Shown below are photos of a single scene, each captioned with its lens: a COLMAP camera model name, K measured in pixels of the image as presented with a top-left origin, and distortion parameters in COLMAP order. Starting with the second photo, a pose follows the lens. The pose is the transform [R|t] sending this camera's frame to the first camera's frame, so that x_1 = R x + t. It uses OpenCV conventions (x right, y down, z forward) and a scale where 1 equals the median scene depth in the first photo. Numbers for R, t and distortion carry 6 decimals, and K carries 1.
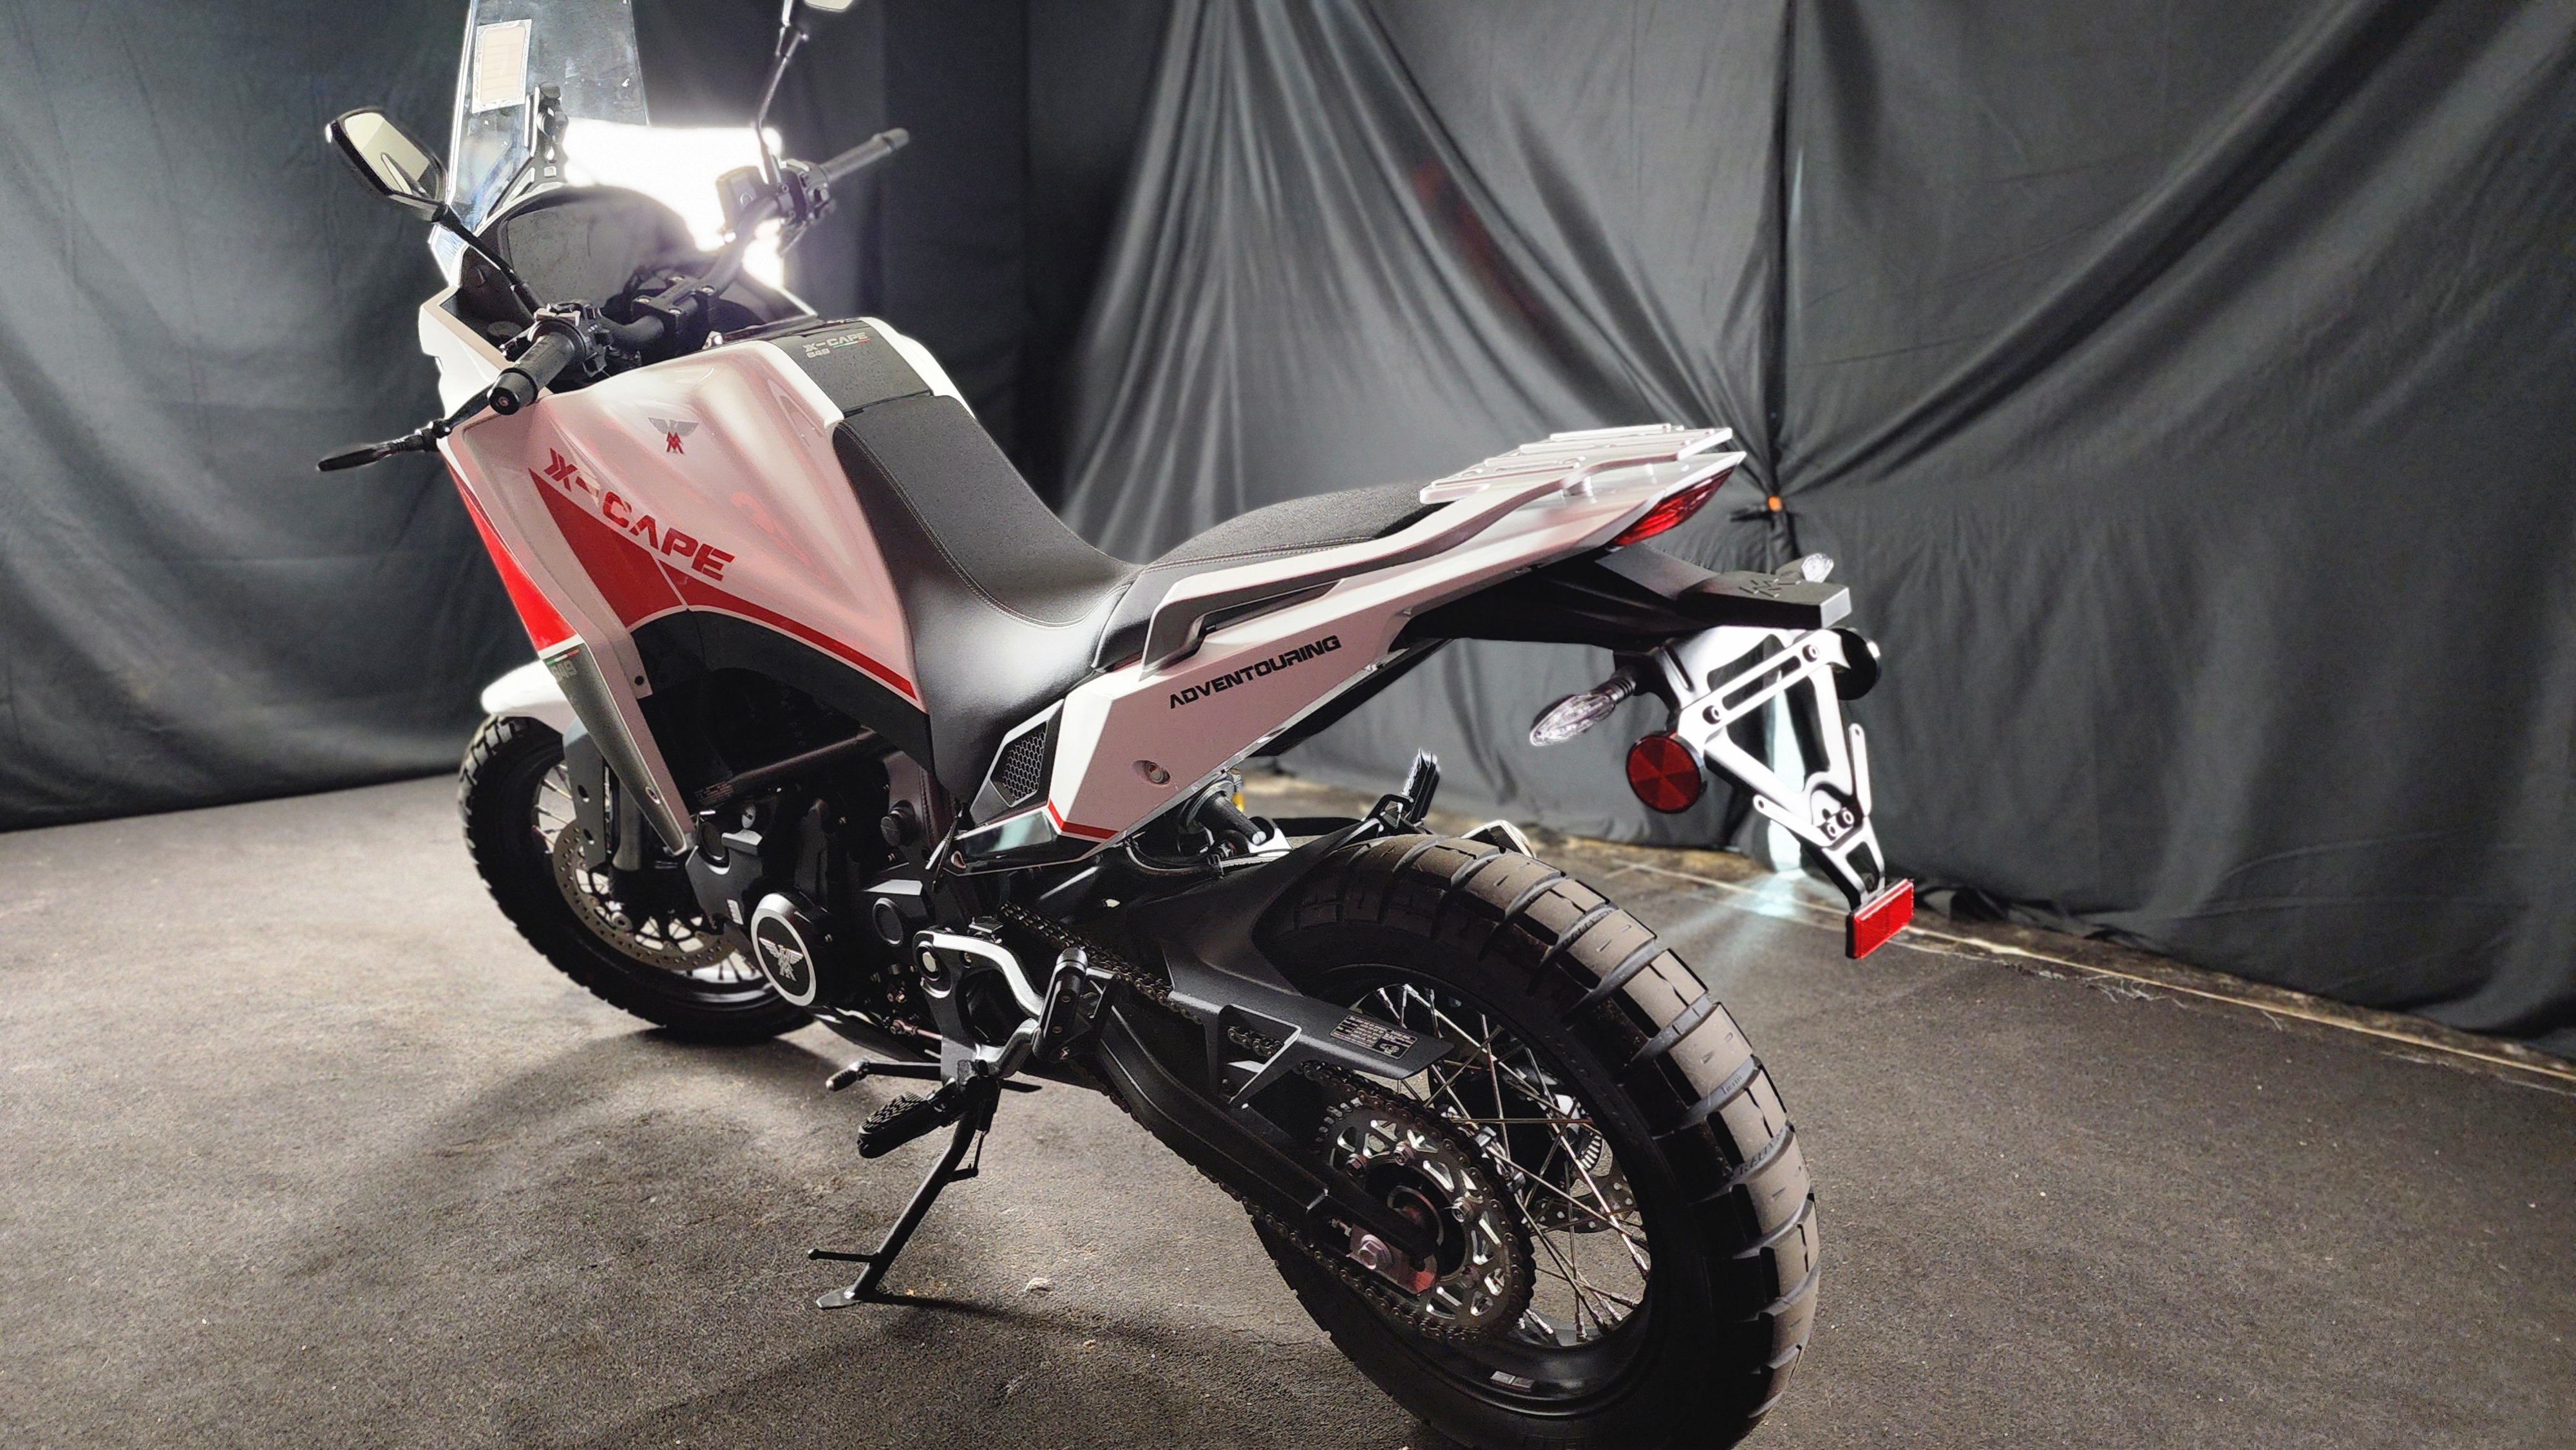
lens RADIAL K [[1723.3, 0, 1288.0], [0, 1723.3, 725.0], [0, 0, 1]] dist [0.072122, -0.069248]
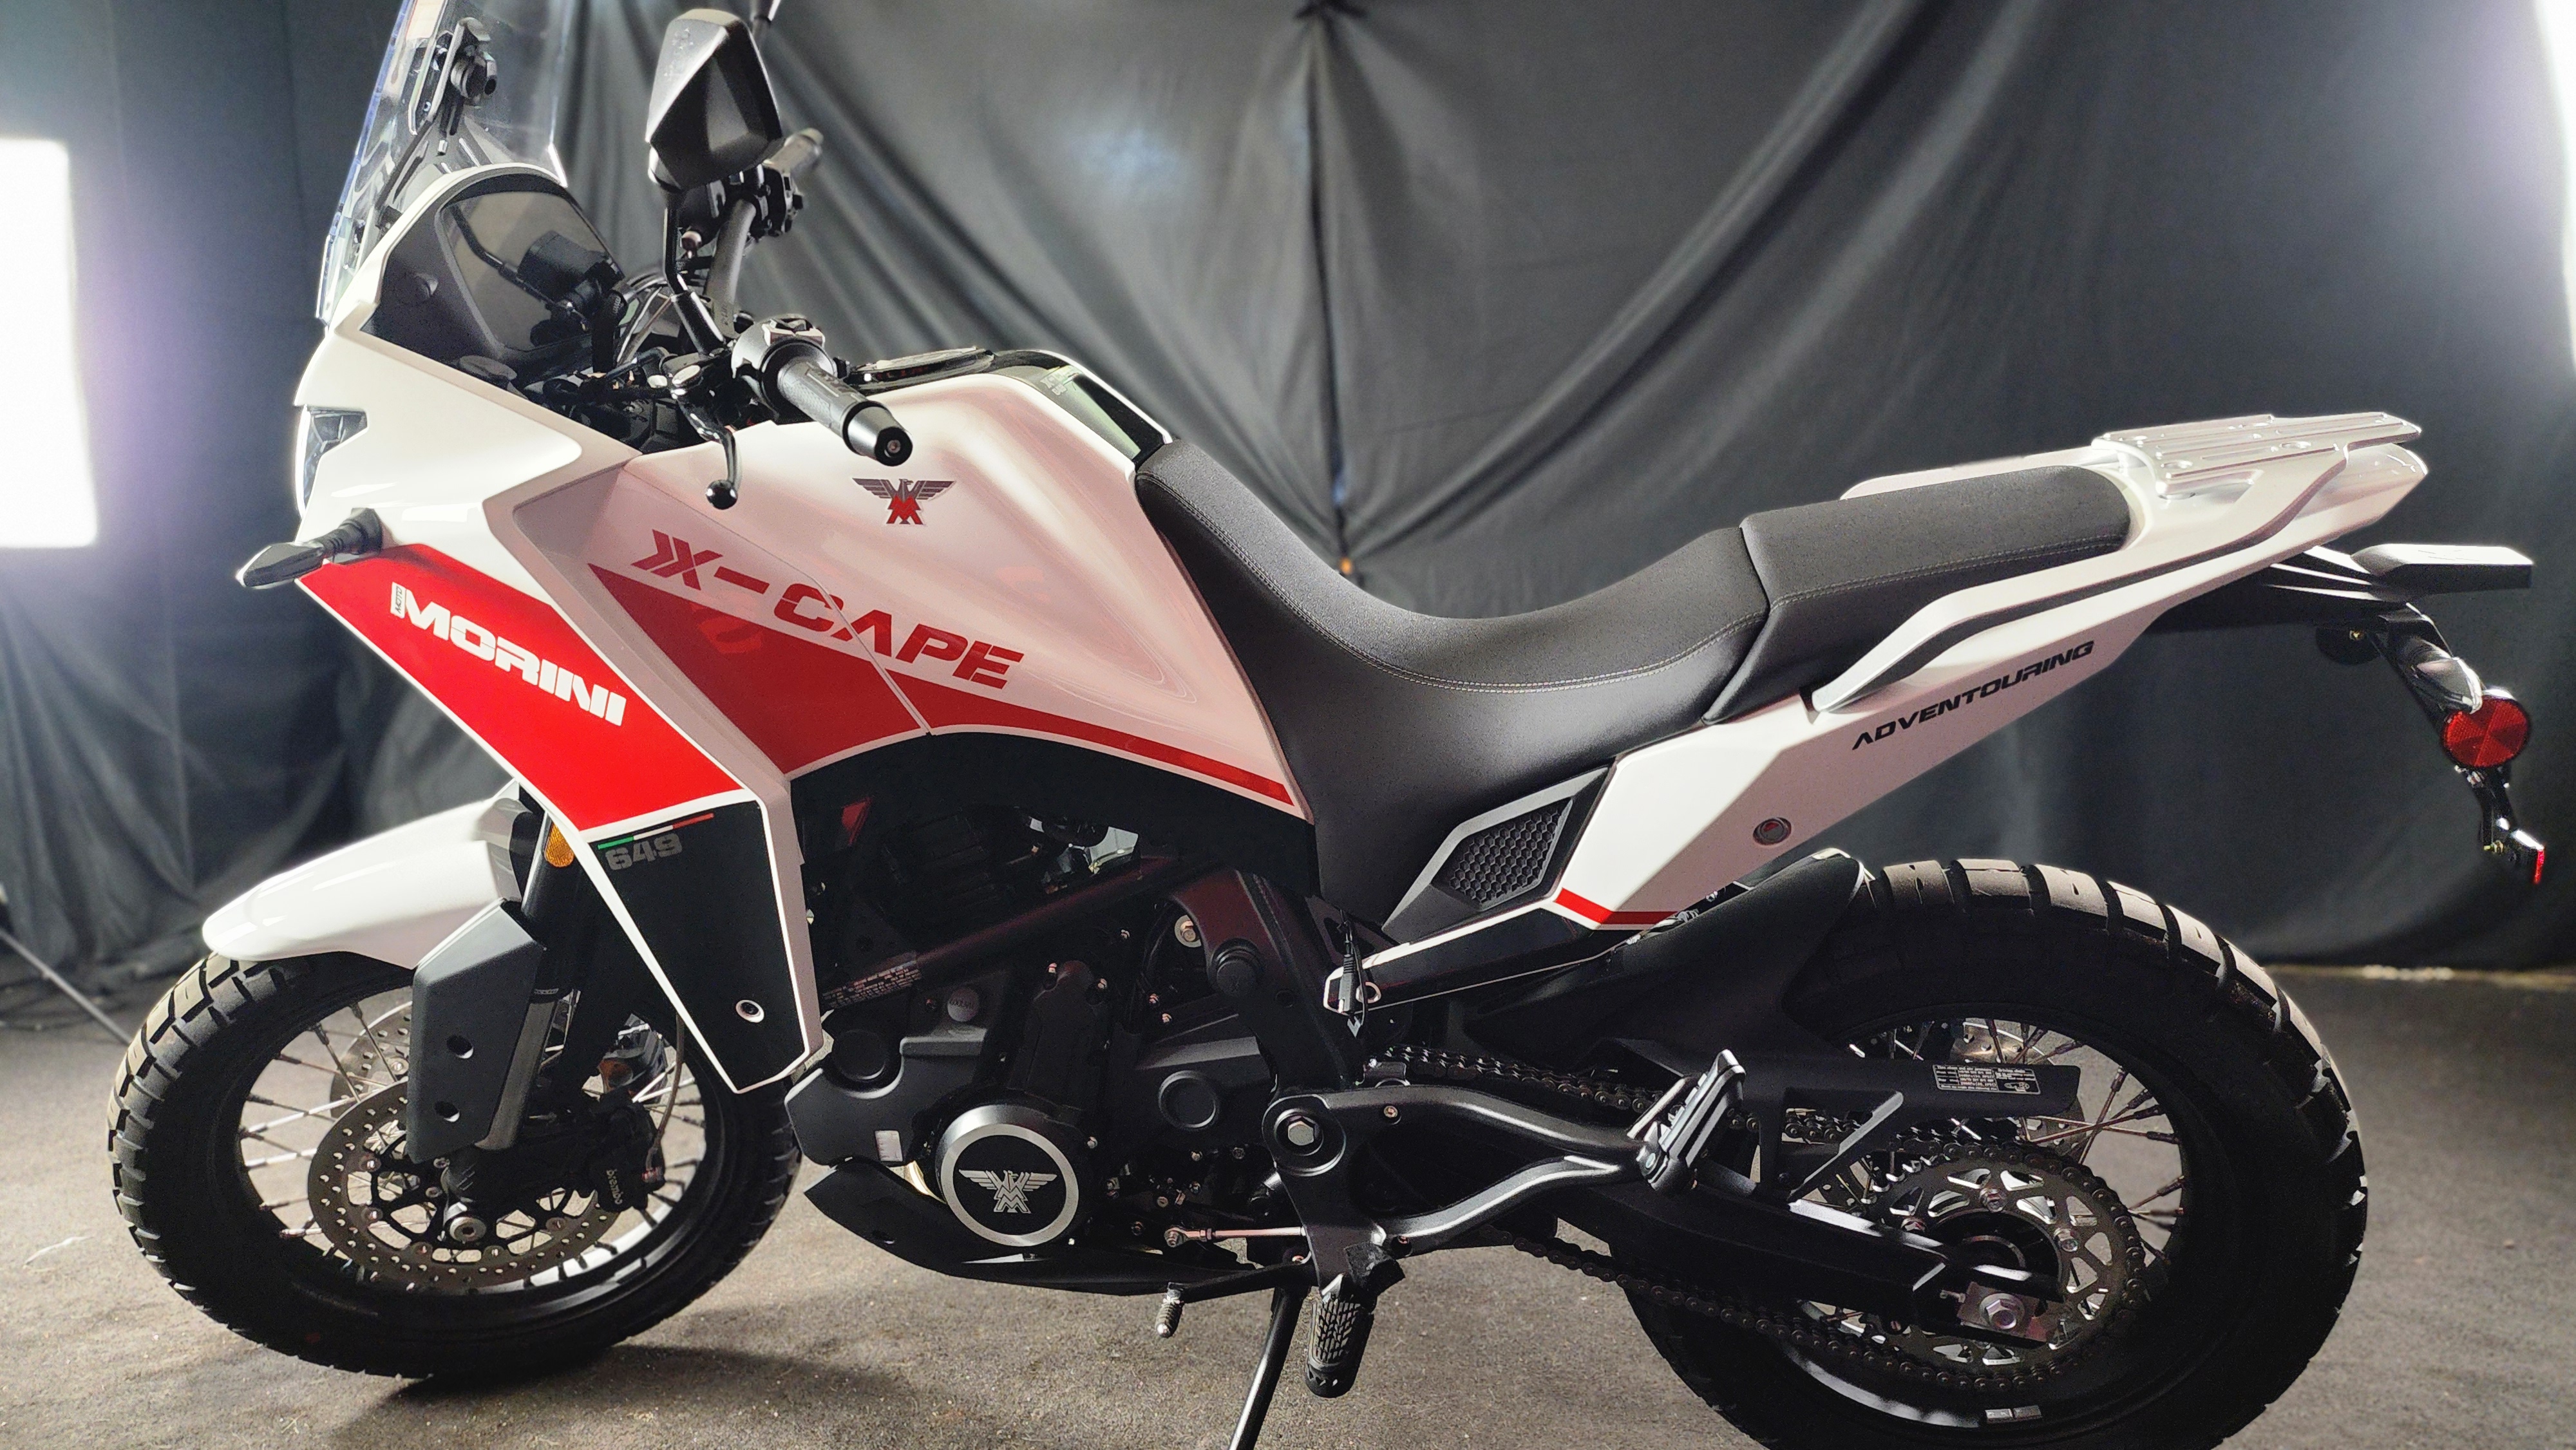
lens RADIAL K [[1723.3, 0, 1288.0], [0, 1723.3, 725.0], [0, 0, 1]] dist [0.072122, -0.069248]
pose [[0.846262, -0.107886, 0.521729, -0.598039], [0.139219, 0.990037, -0.021093, -0.033615], [-0.514256, 0.090485, 0.852850, 0.296818]]
